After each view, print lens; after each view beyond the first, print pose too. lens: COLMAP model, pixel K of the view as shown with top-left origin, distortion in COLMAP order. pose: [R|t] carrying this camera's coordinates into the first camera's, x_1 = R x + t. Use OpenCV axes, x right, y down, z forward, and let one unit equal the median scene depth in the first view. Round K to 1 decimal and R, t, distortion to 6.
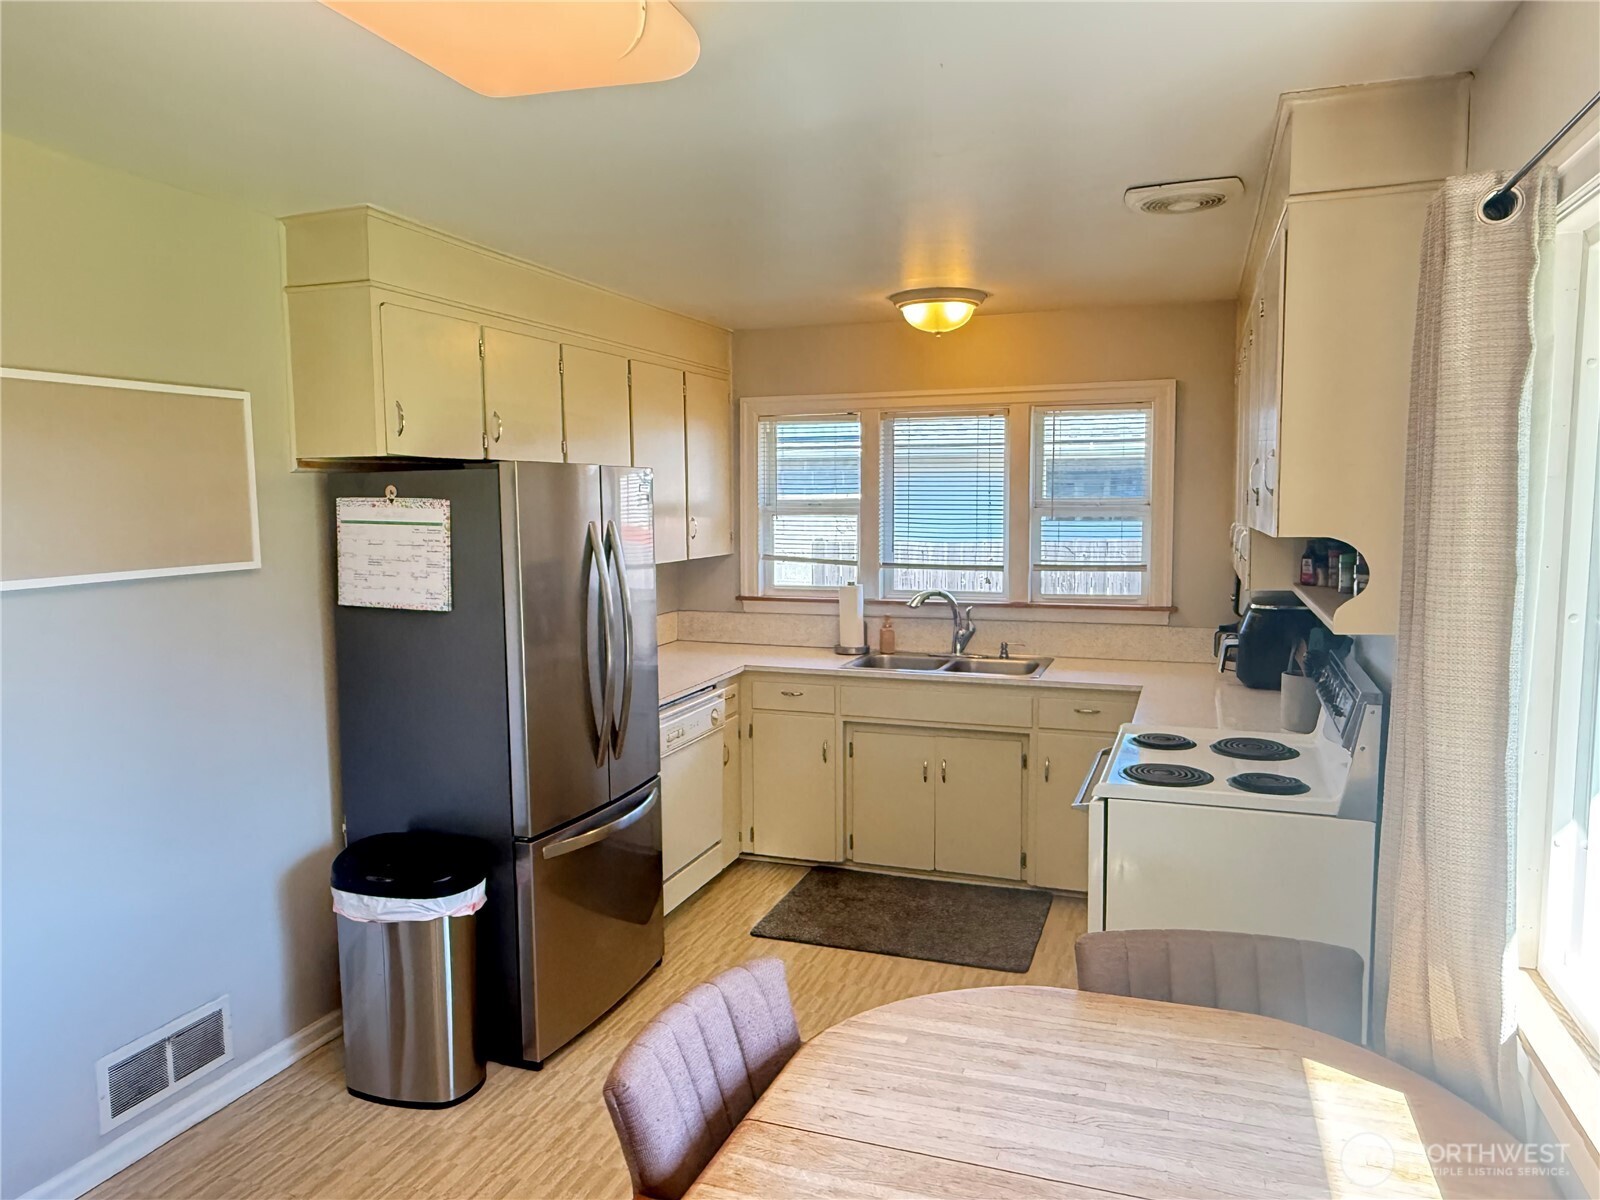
lens RADIAL K [[1094.8, 0, 794.1], [0, 1094.8, 607.5], [0, 0, 1]] dist [-0.001820, -0.000454]
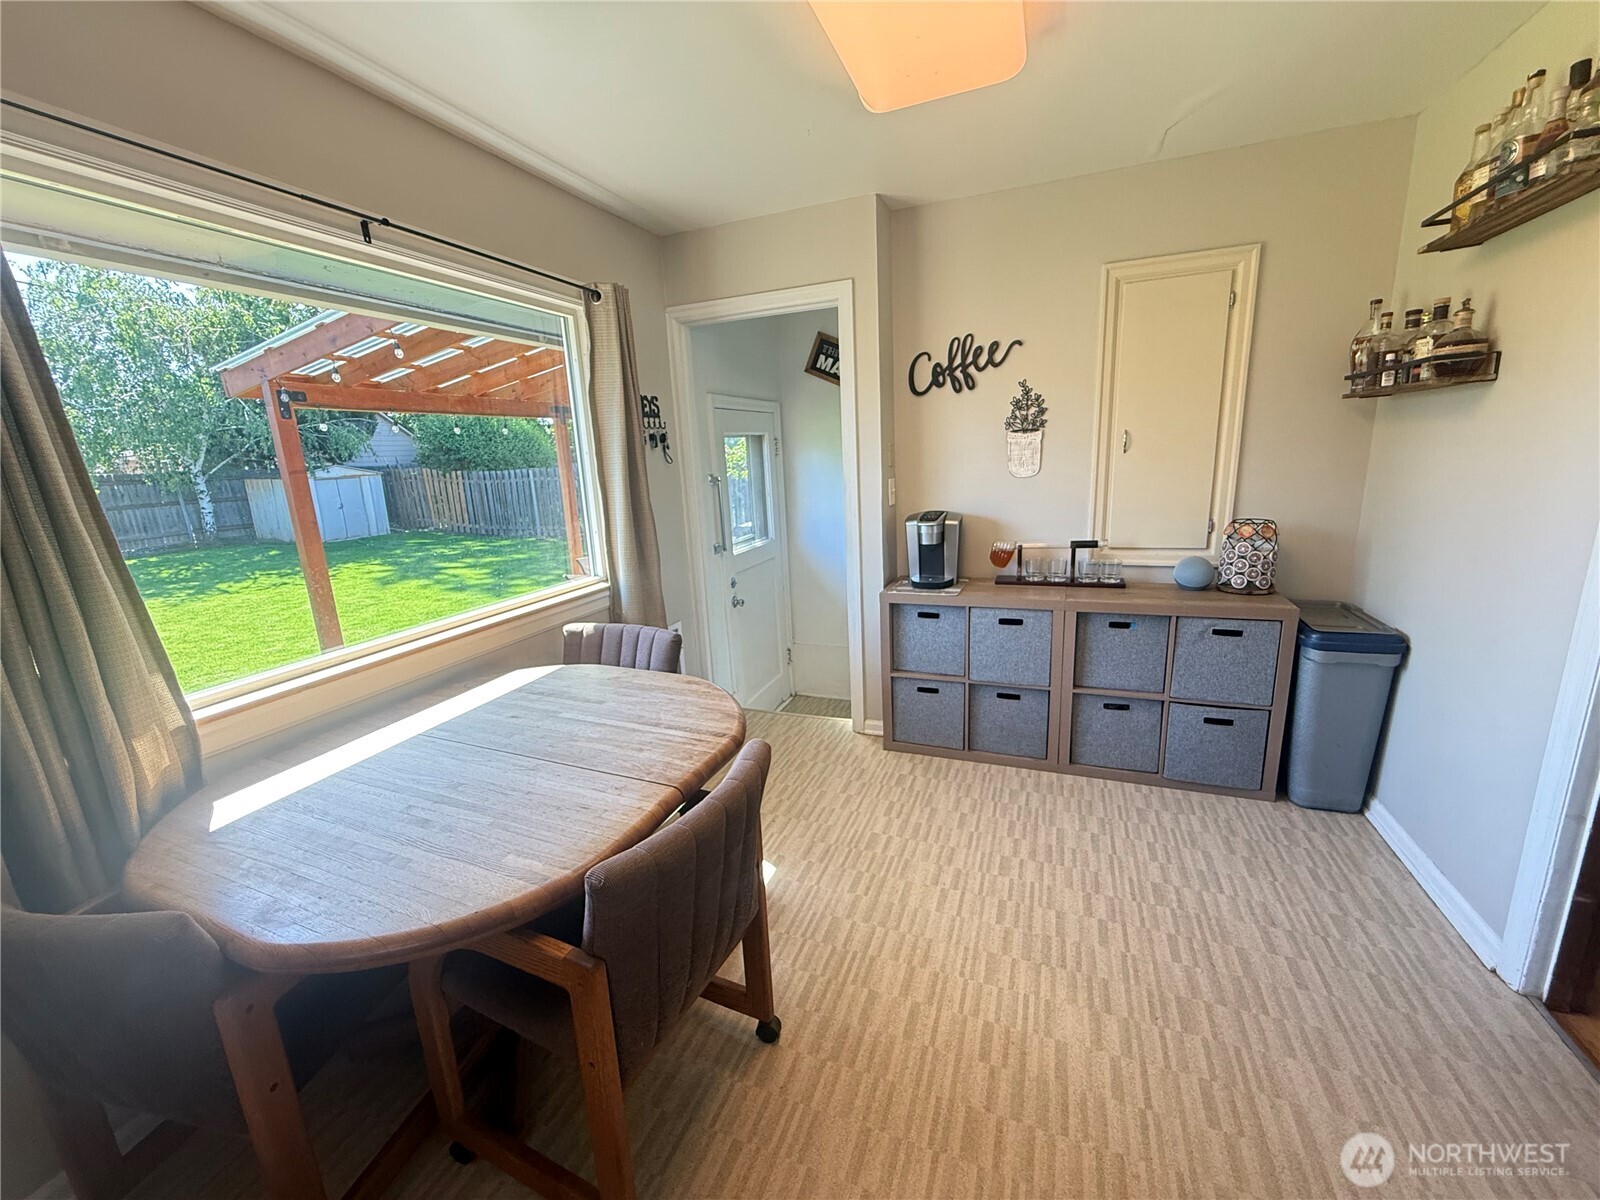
lens RADIAL K [[638.8, 0, 795.2], [0, 638.8, 606.4], [0, 0, 1]] dist [-0.002528, 0.000289]
pose [[-0.997980, 0.045454, 0.044377, -0.135156], [0.057551, 0.942689, 0.328671, -0.013028], [-0.026894, 0.330561, -0.943401, 0.934770]]
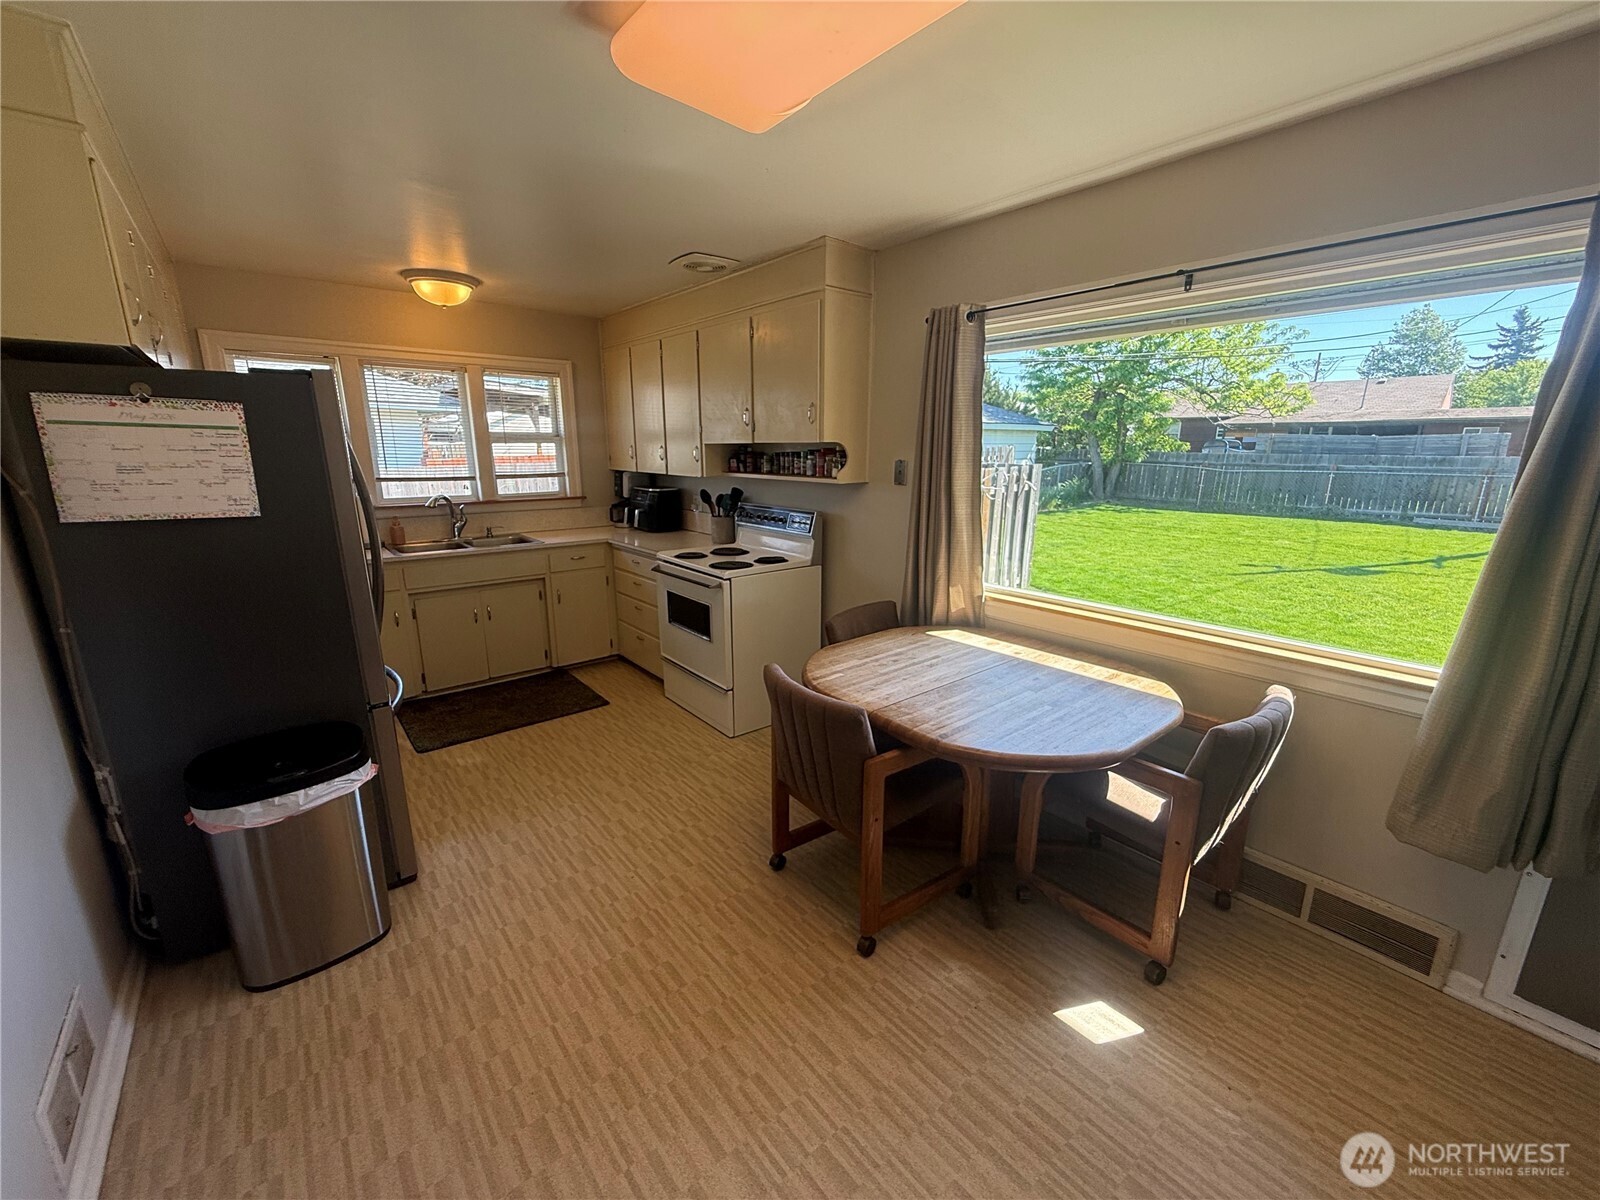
lens RADIAL K [[638.8, 0, 804.3], [0, 638.8, 603.2], [0, 0, 1]] dist [-0.002528, 0.000289]
pose [[0.502126, -0.196836, 0.842096, -0.602158], [0.079461, 0.980134, 0.181721, 0.015816], [-0.861136, -0.024333, 0.507791, 0.270006]]
